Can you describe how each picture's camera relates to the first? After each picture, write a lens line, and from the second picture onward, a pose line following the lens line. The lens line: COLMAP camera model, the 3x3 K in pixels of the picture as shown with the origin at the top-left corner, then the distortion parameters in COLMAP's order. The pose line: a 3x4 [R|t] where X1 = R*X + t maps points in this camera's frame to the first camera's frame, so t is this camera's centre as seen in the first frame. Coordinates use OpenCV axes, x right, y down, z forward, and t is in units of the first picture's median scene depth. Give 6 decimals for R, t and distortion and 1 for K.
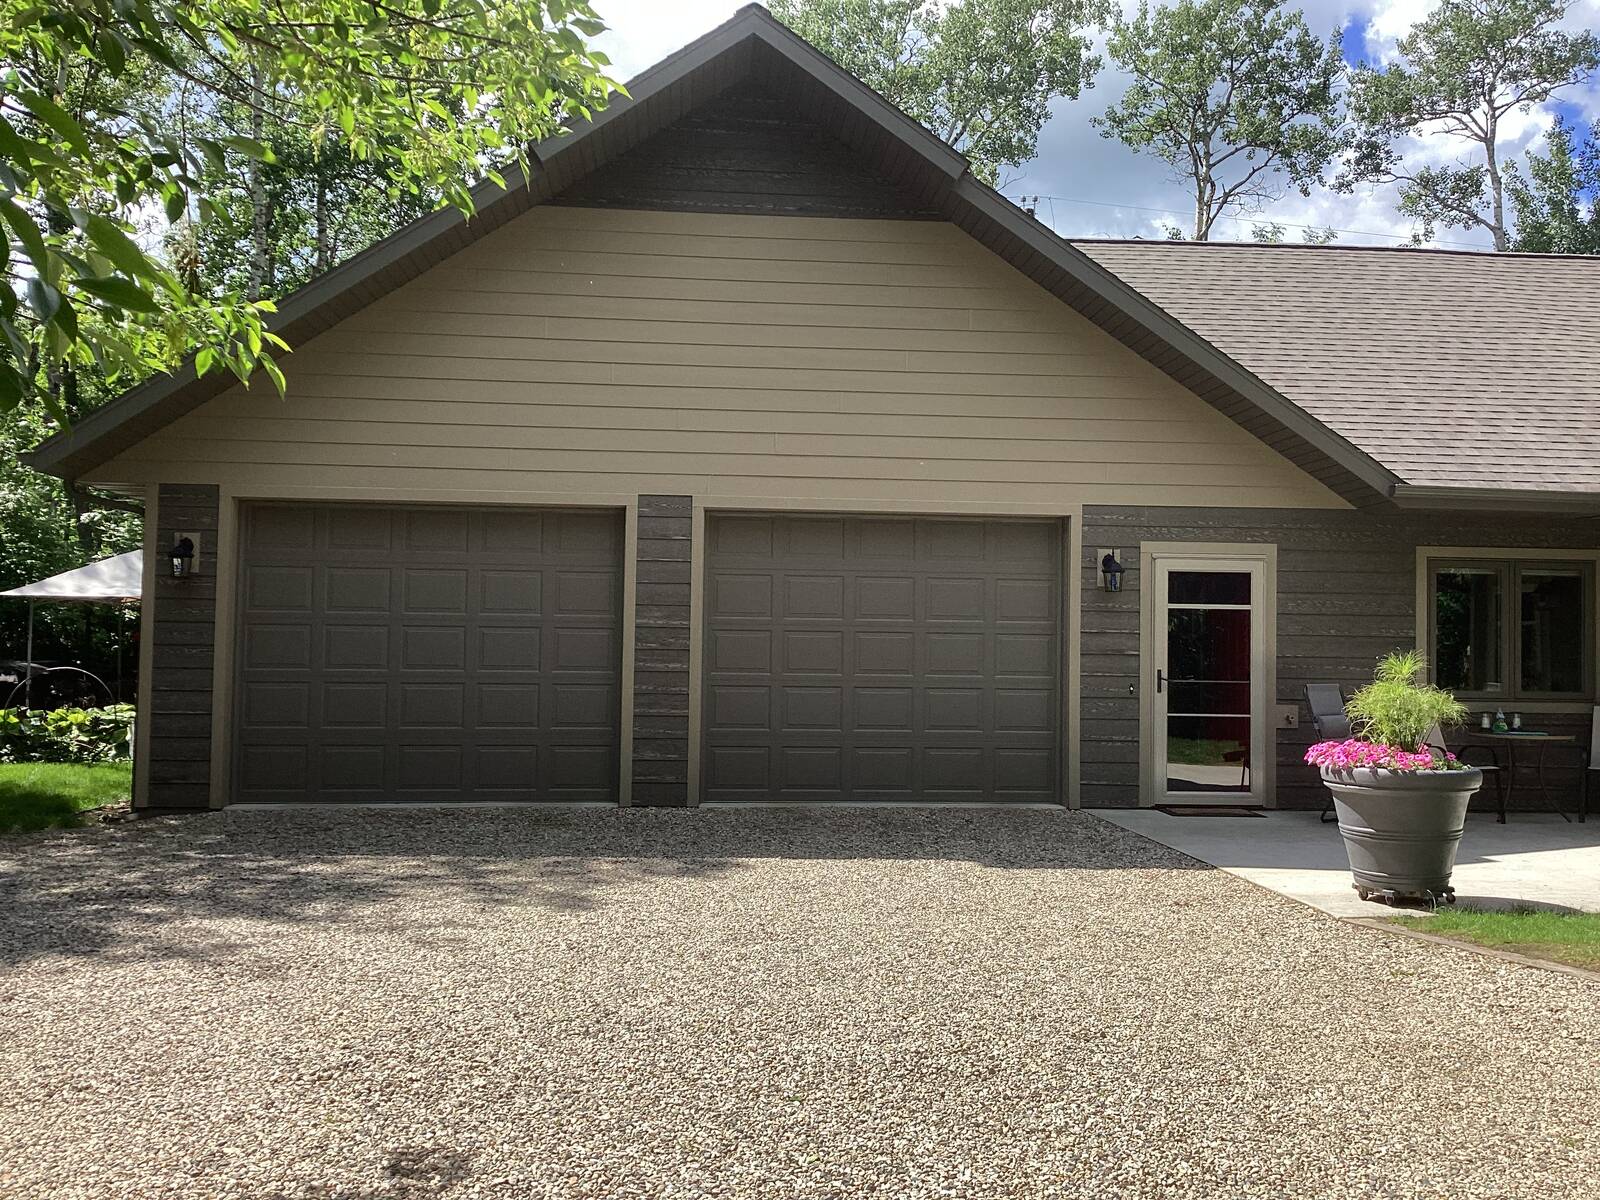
lens RADIAL K [[1451.6, 0, 800.0], [0, 1451.6, 600.0], [0, 0, 1]] dist [0.086982, -0.138425]
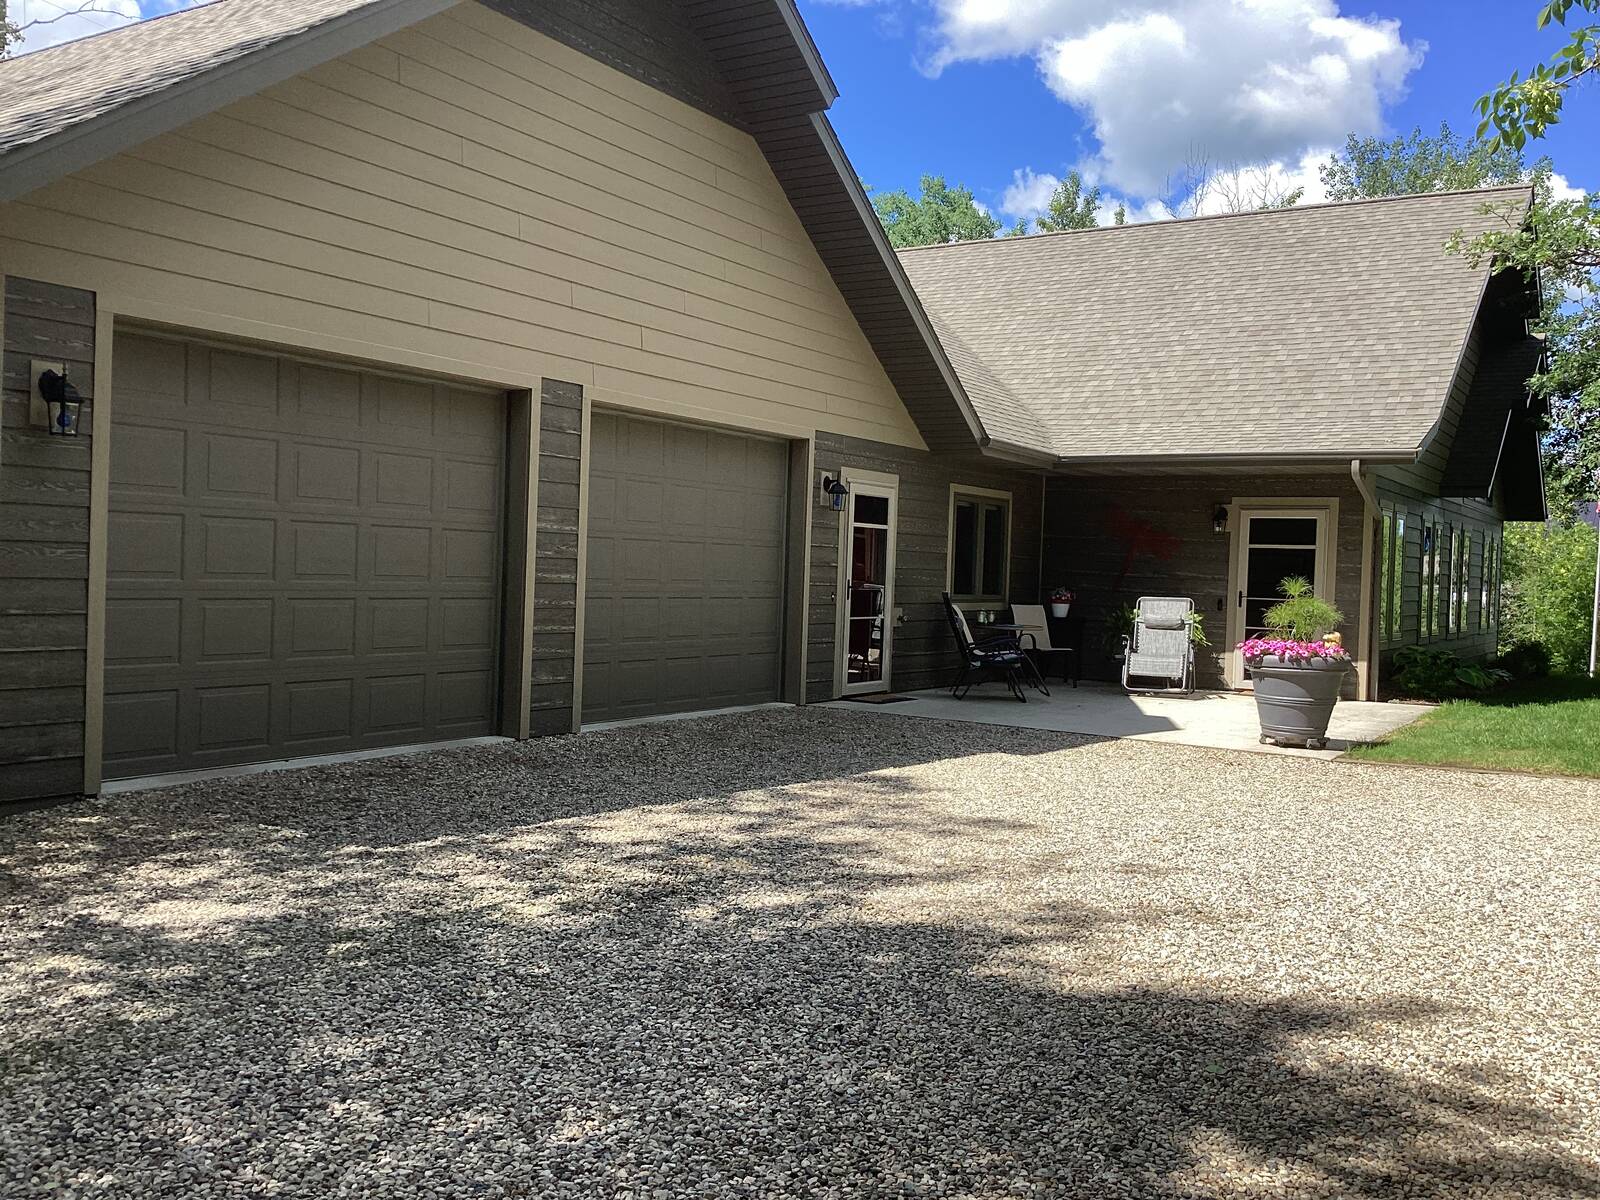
lens RADIAL K [[1451.6, 0, 800.0], [0, 1451.6, 600.0], [0, 0, 1]] dist [0.086982, -0.138425]
pose [[0.591047, -0.012181, 0.806545, -0.716816], [-0.052466, 0.997188, 0.053508, 0.004616], [-0.804929, -0.073942, 0.588746, 0.359522]]
